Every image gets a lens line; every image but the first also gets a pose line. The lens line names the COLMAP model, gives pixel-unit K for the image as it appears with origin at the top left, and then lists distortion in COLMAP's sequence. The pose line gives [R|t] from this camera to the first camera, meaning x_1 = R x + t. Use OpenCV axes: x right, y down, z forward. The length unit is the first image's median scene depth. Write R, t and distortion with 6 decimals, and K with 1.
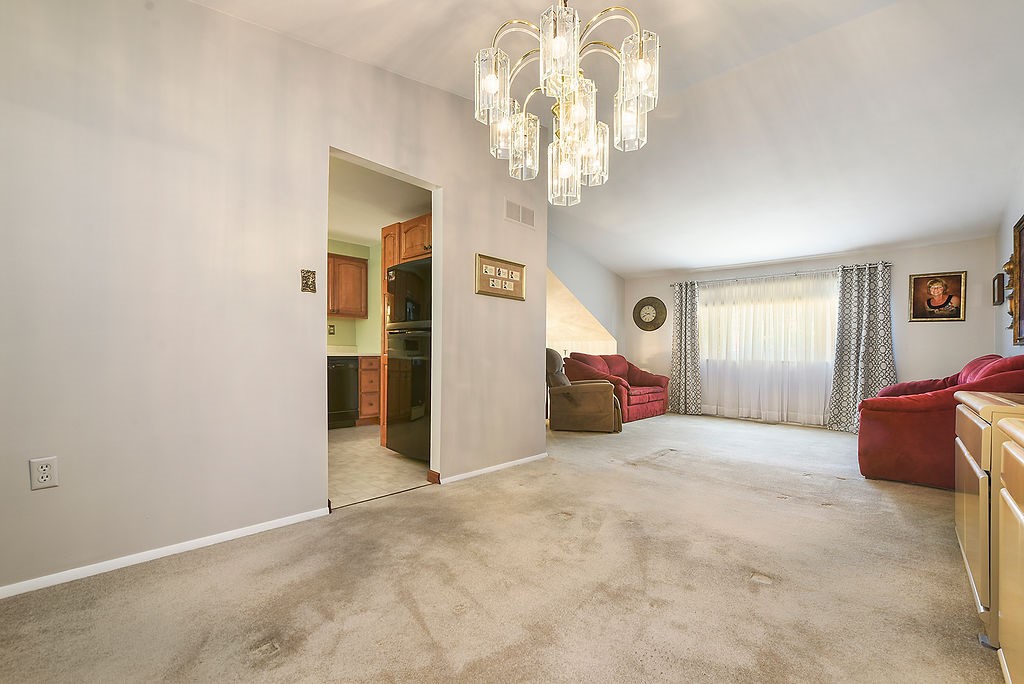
lens RADIAL K [[421.4, 0, 520.6], [0, 421.4, 355.8], [0, 0, 1]] dist [0.015715, -0.002331]
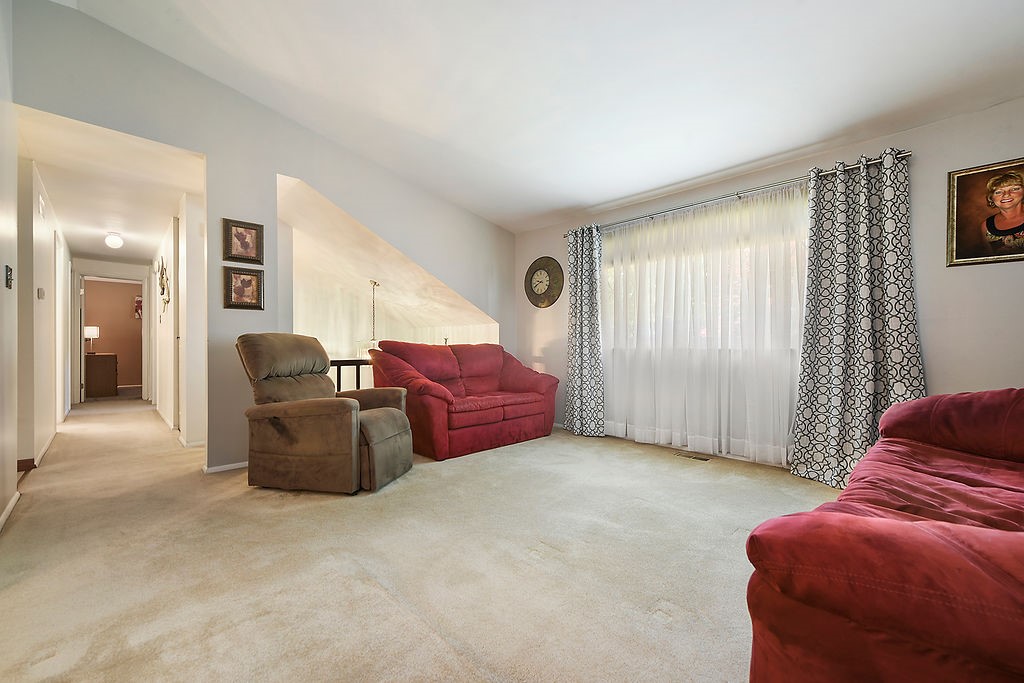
lens RADIAL K [[409.3, 0, 528.7], [0, 409.3, 350.7], [0, 0, 1]] dist [0.012832, -0.002877]
pose [[0.998863, -0.016265, -0.044805, 0.399240], [0.016546, 0.999846, 0.005907, 0.006866], [0.044702, -0.006642, 0.998978, 0.447194]]
